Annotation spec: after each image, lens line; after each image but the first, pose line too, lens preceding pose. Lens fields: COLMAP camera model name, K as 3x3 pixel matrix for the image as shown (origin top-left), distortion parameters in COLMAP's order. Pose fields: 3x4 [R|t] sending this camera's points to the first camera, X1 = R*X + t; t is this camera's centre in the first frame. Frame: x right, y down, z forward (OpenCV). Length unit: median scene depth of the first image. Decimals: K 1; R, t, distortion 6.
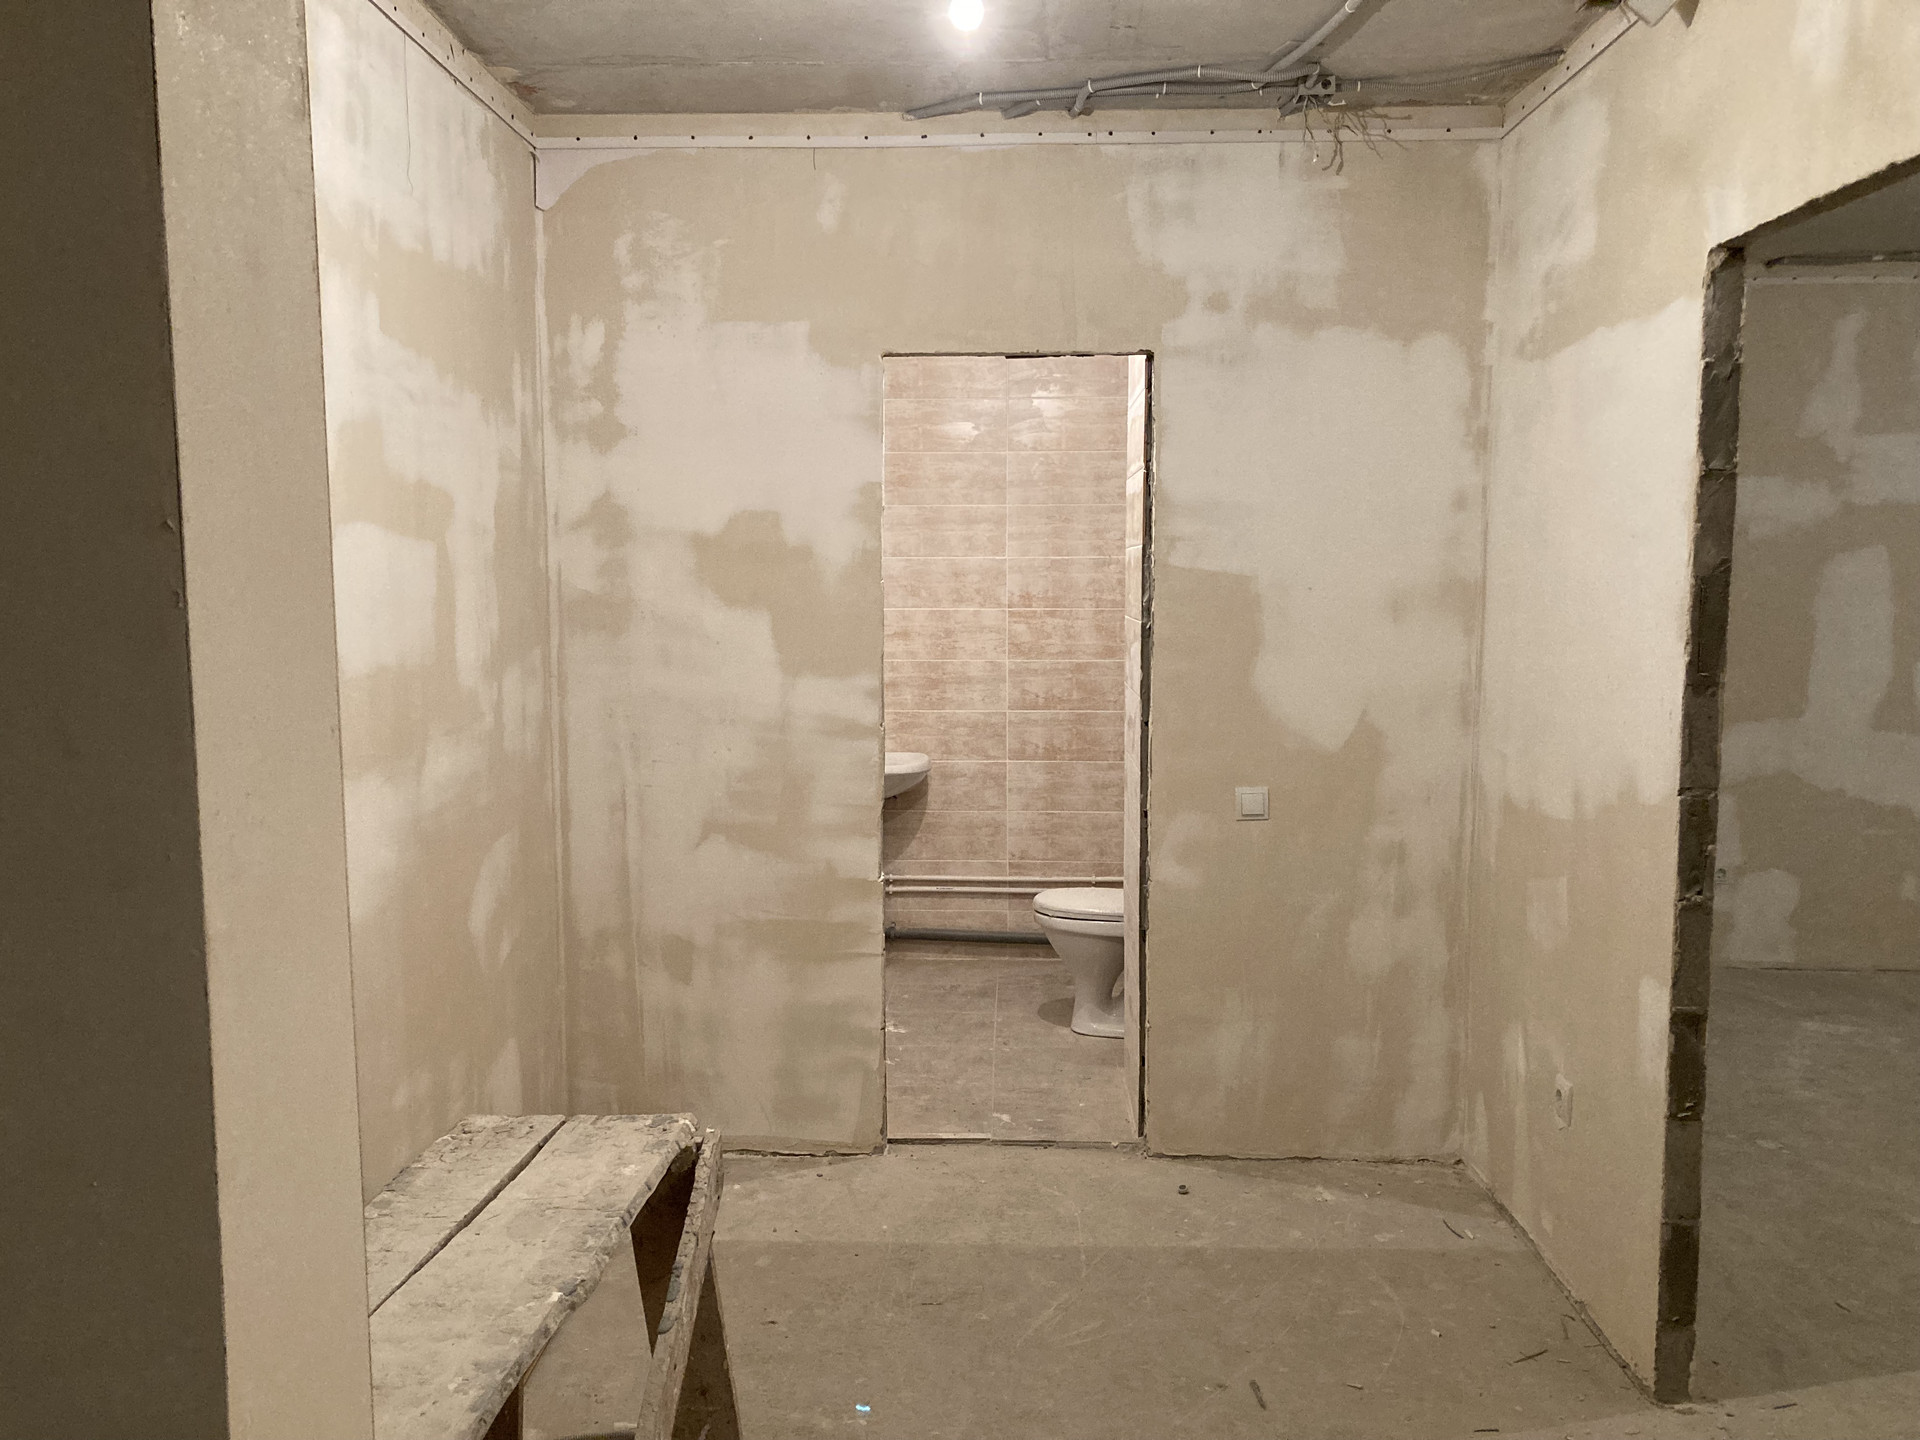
lens RADIAL K [[1541.7, 0, 968.0], [0, 1541.7, 734.0], [0, 0, 1]] dist [0.035111, -0.051468]
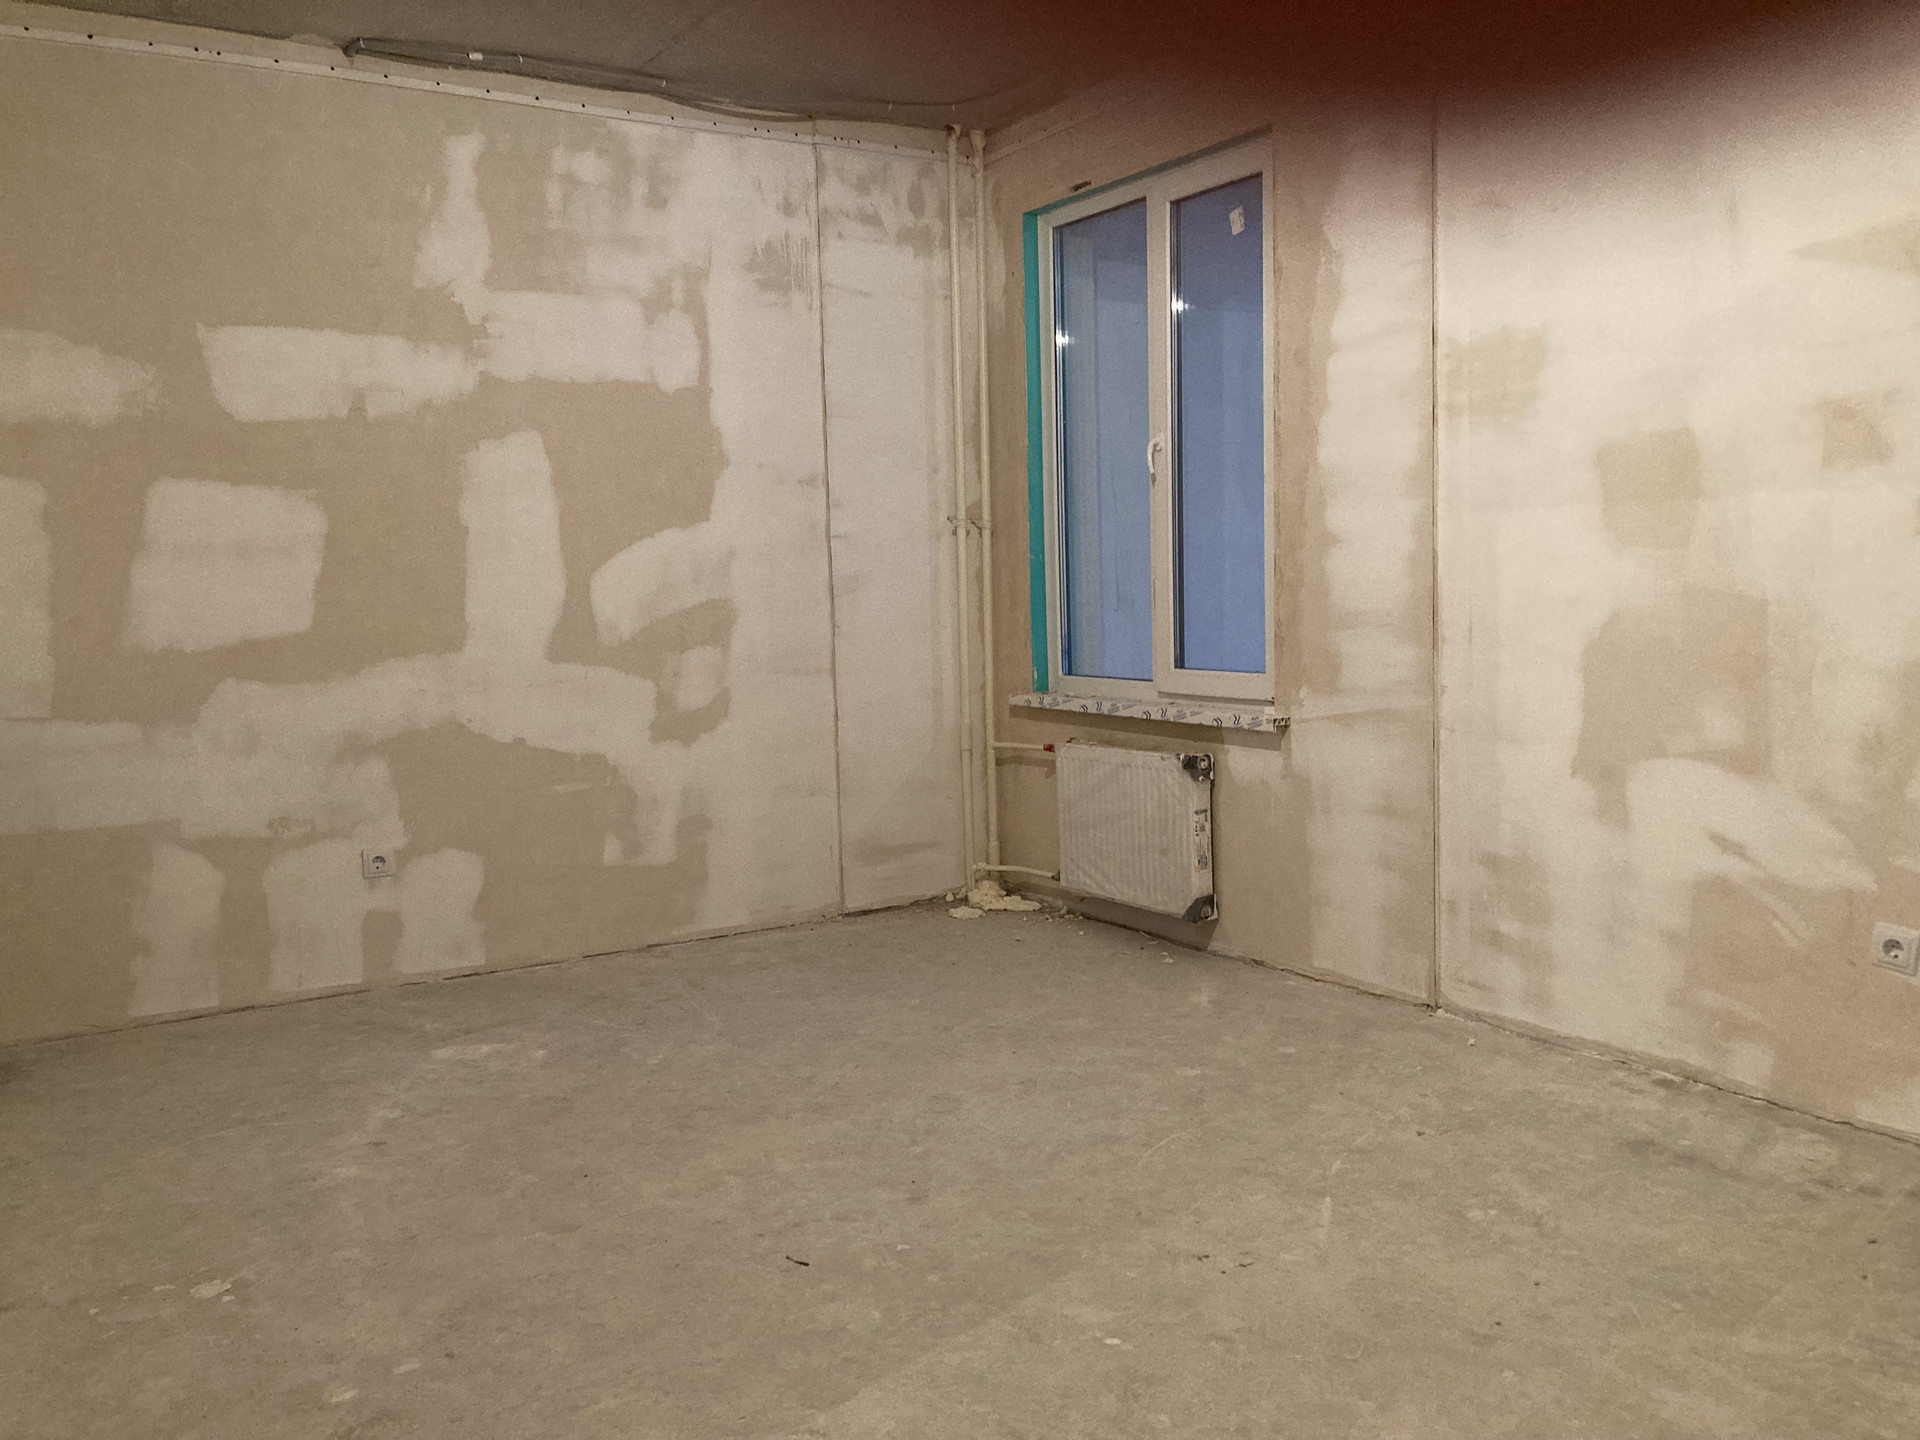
lens RADIAL K [[1541.7, 0, 963.2], [0, 1541.7, 720.1], [0, 0, 1]] dist [0.035111, -0.051468]
pose [[0.819374, -0.071644, 0.568765, 0.446315], [0.084859, 0.996388, 0.003260, 0.064110], [-0.566944, 0.045594, 0.822494, 0.323679]]
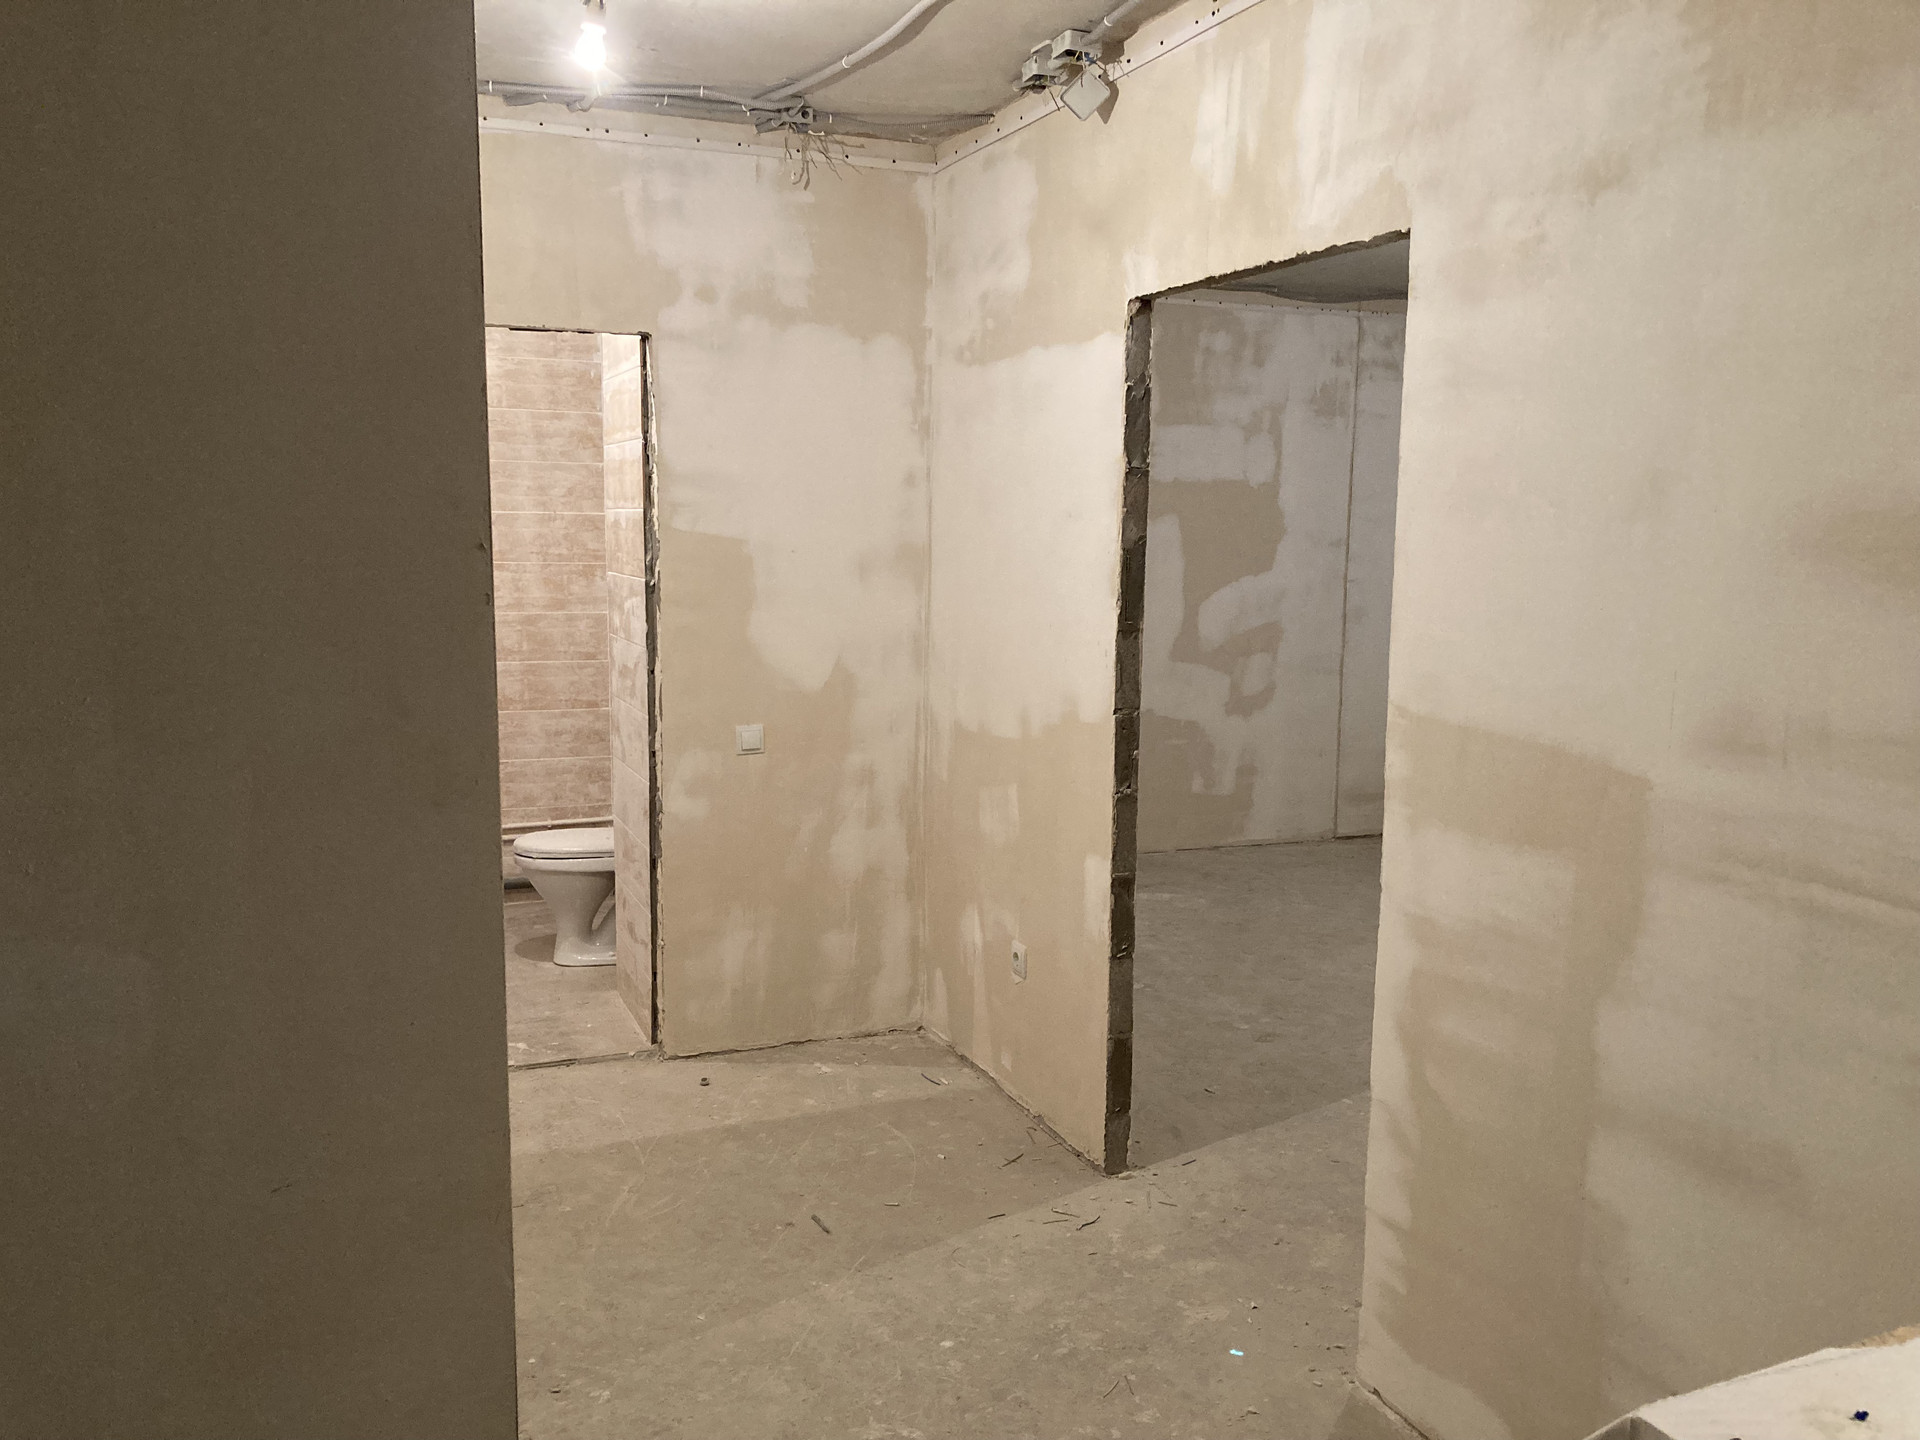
lens RADIAL K [[1541.7, 0, 955.0], [0, 1541.7, 733.2], [0, 0, 1]] dist [0.035111, -0.051468]
pose [[0.907665, -0.045200, 0.417255, -0.149023], [0.030635, 0.998667, 0.041543, -0.002233], [-0.418577, -0.024925, 0.907839, -0.095228]]
